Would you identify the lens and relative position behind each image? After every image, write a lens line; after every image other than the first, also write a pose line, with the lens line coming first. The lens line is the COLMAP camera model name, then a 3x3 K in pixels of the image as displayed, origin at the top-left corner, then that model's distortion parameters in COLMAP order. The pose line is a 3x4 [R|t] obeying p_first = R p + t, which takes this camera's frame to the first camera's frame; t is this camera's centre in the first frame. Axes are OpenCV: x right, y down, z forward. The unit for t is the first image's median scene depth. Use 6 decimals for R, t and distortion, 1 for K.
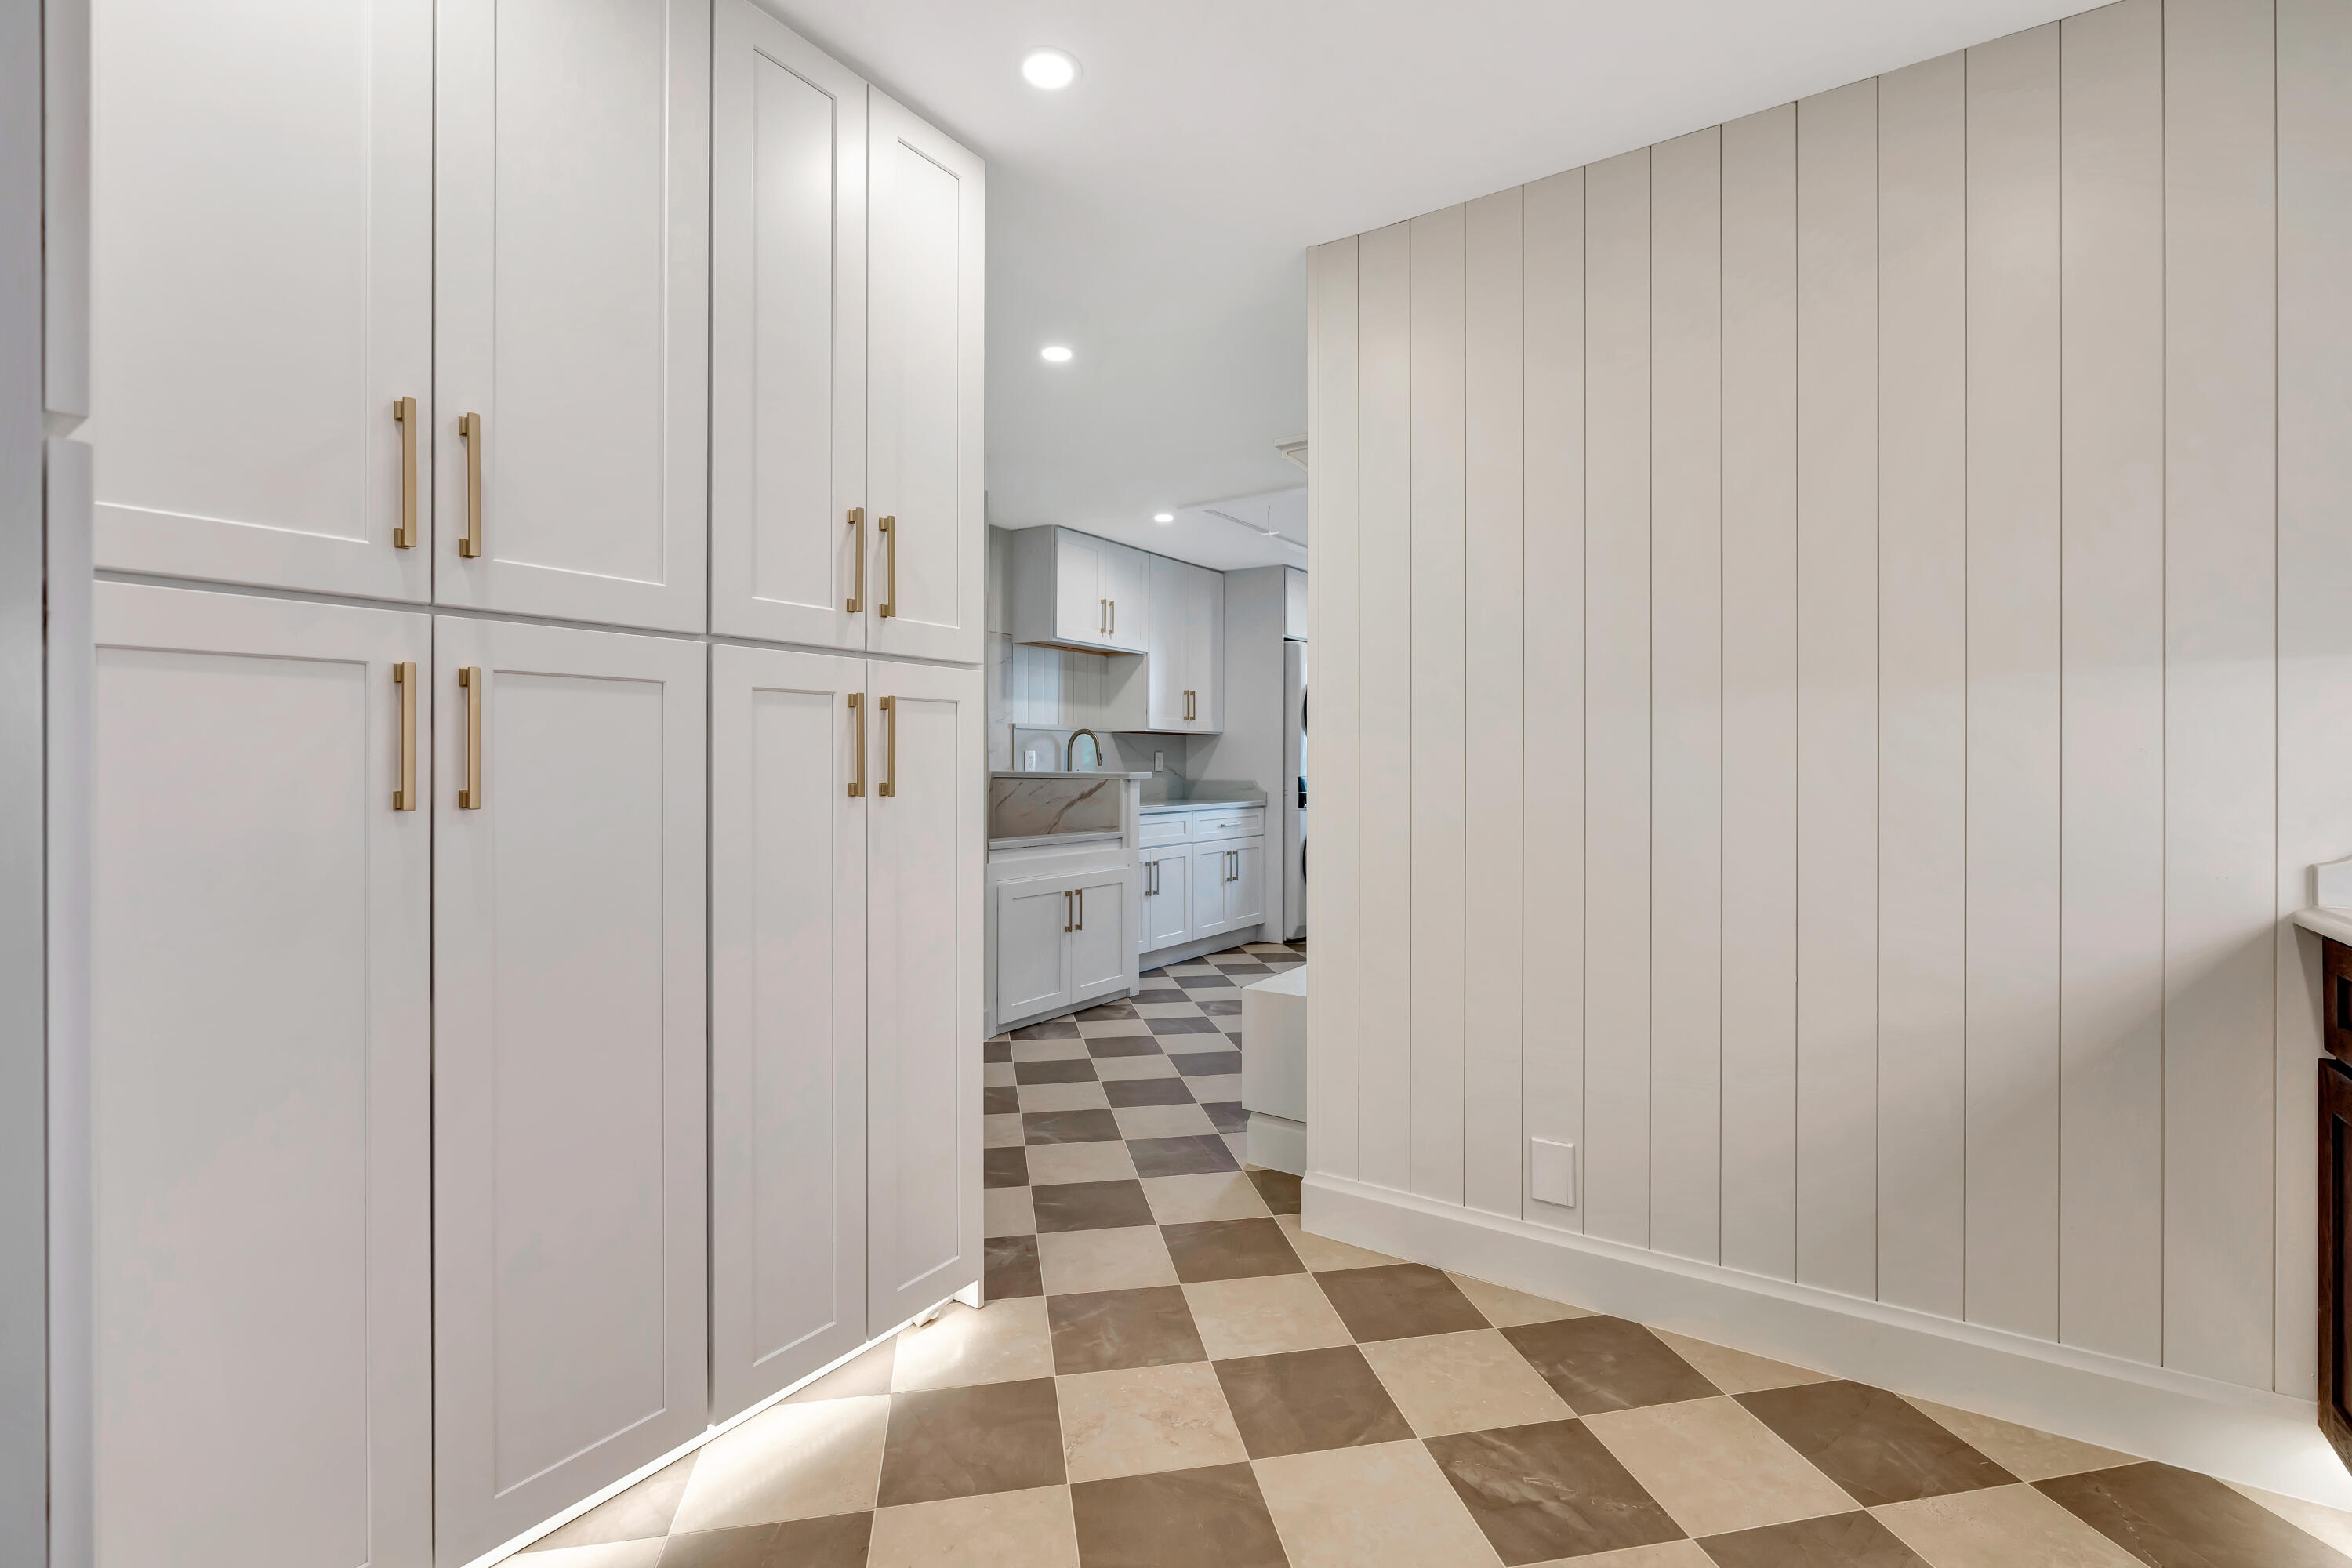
lens RADIAL K [[1055.2, 0, 1175.3], [0, 1055.2, 770.8], [0, 0, 1]] dist [-0.004389, 0.002297]
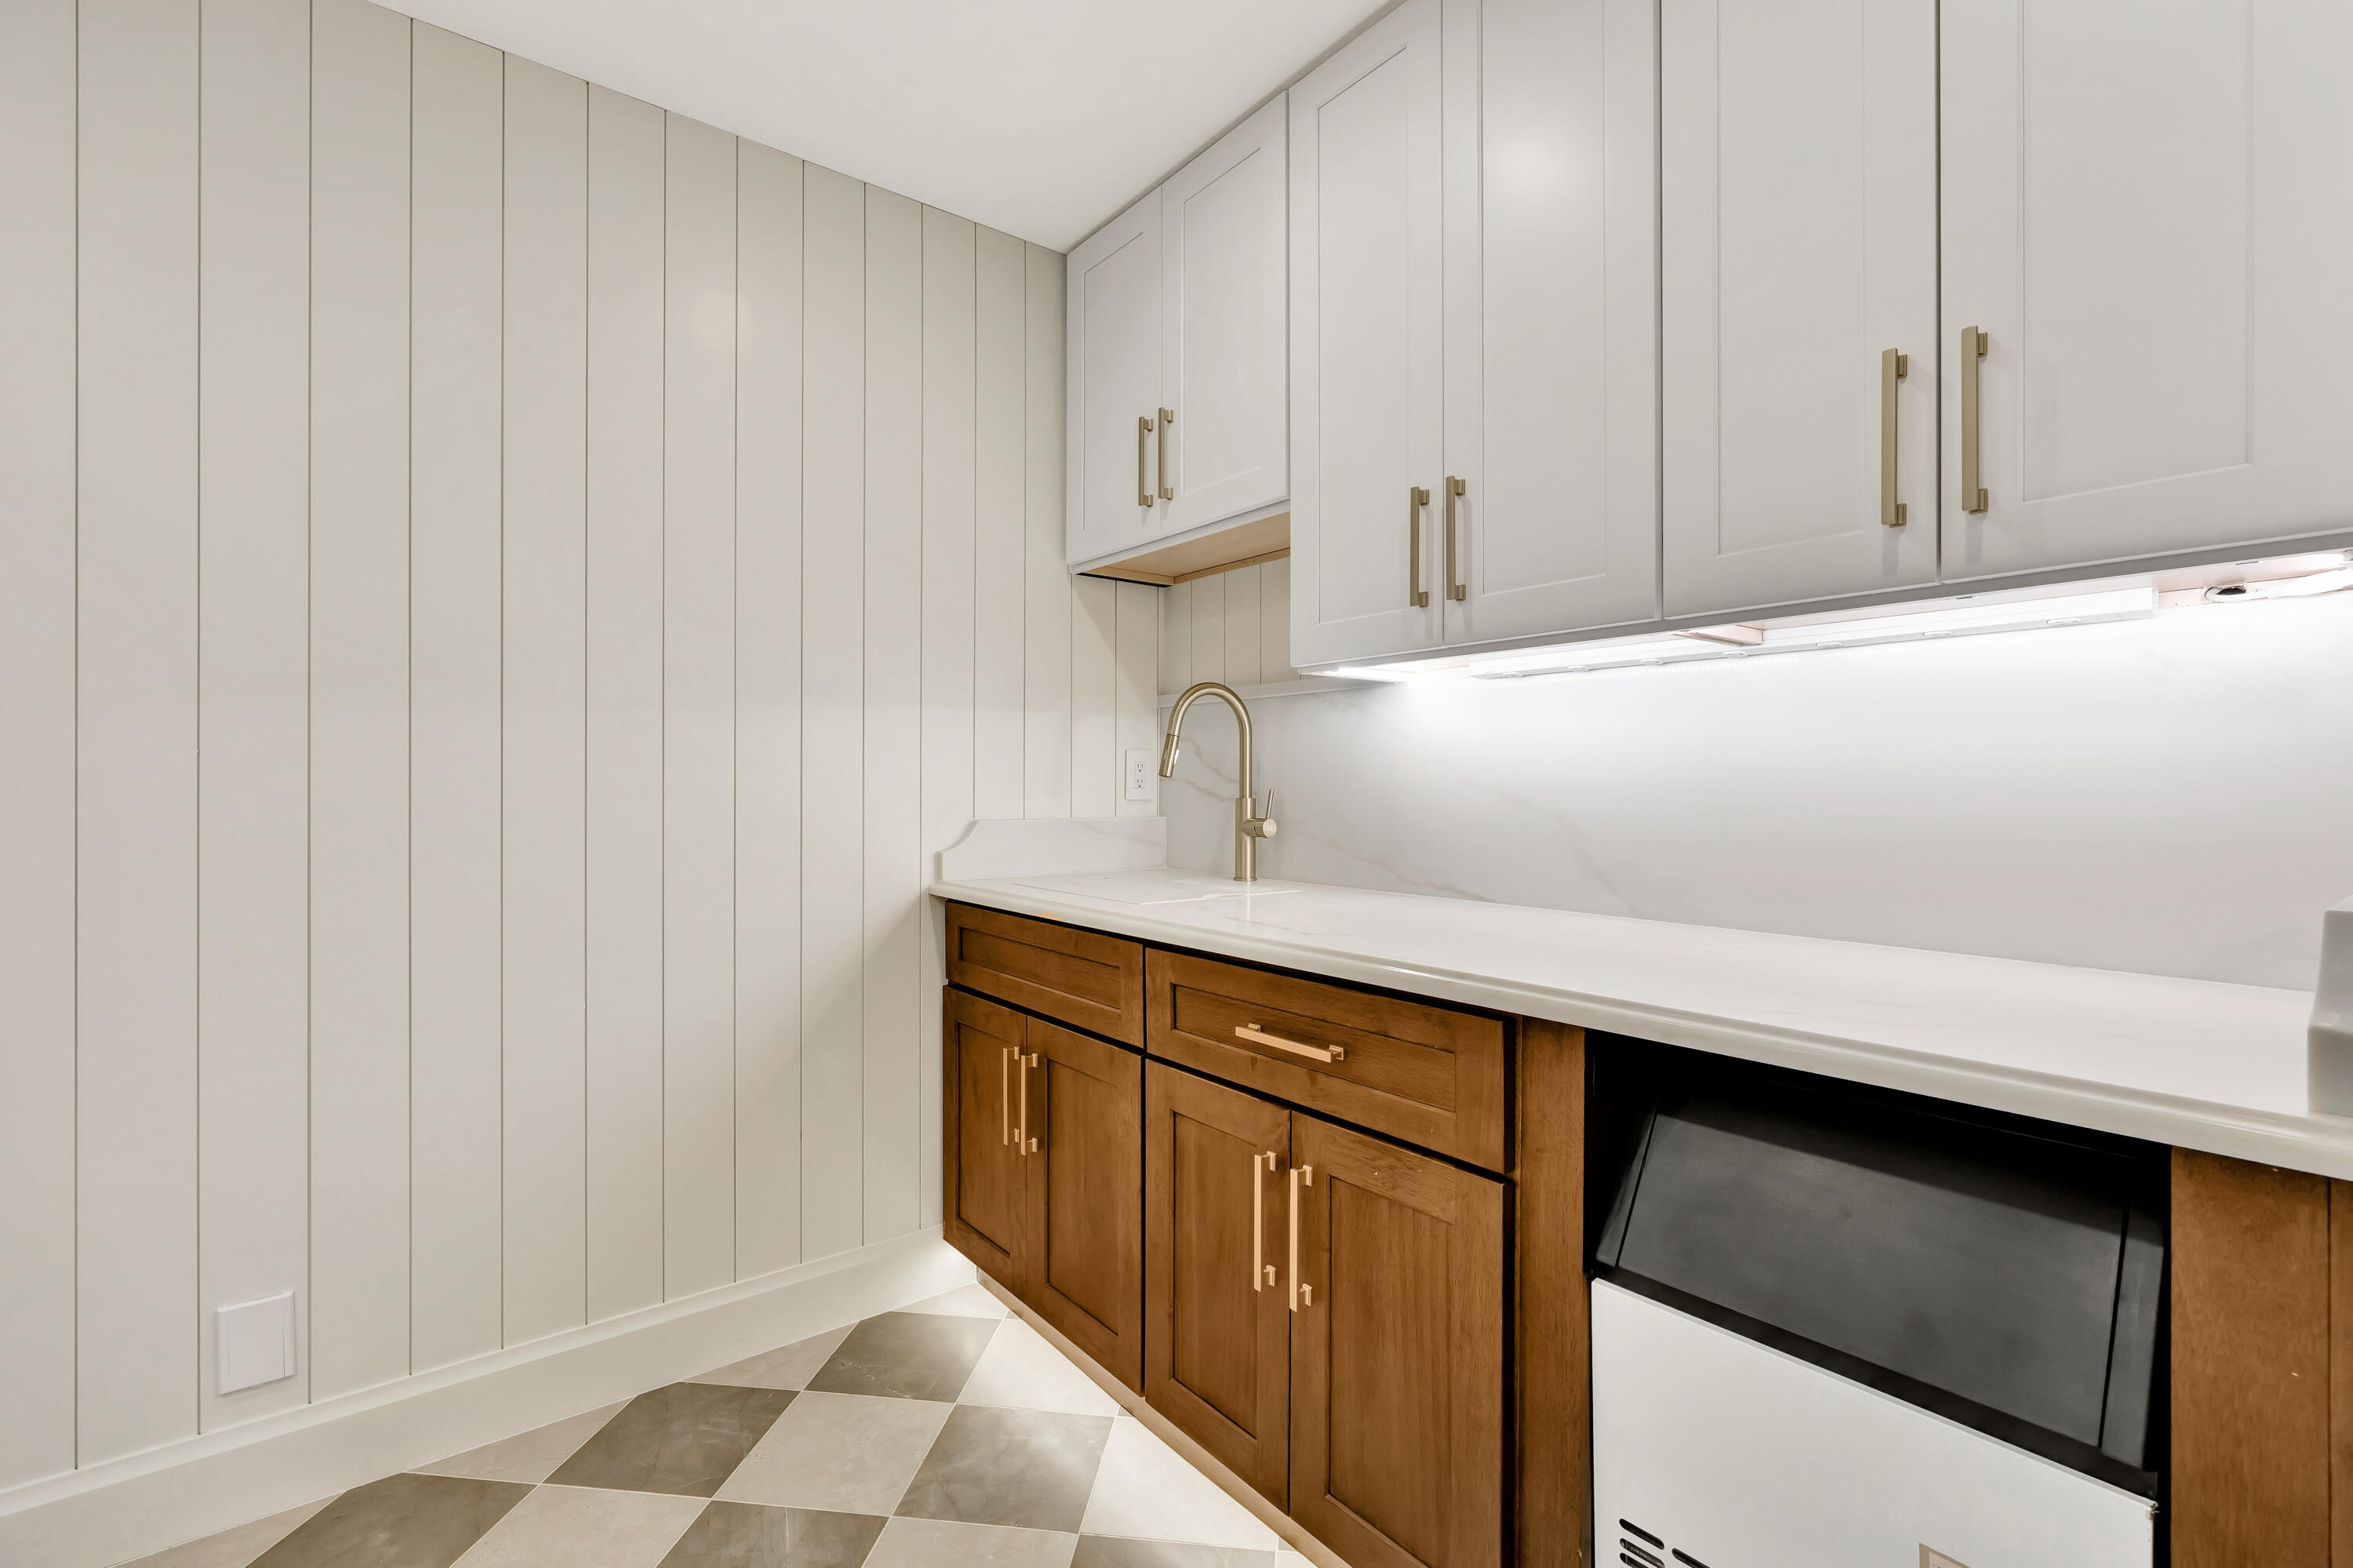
lens RADIAL K [[1055.7, 0, 1177.8], [0, 1055.7, 794.8], [0, 0, 1]] dist [-0.004389, 0.002297]
pose [[0.306815, -0.008240, 0.951733, -0.159145], [0.003838, 0.999965, 0.007420, 0.002377], [-0.951761, 0.001376, 0.306836, 0.211164]]
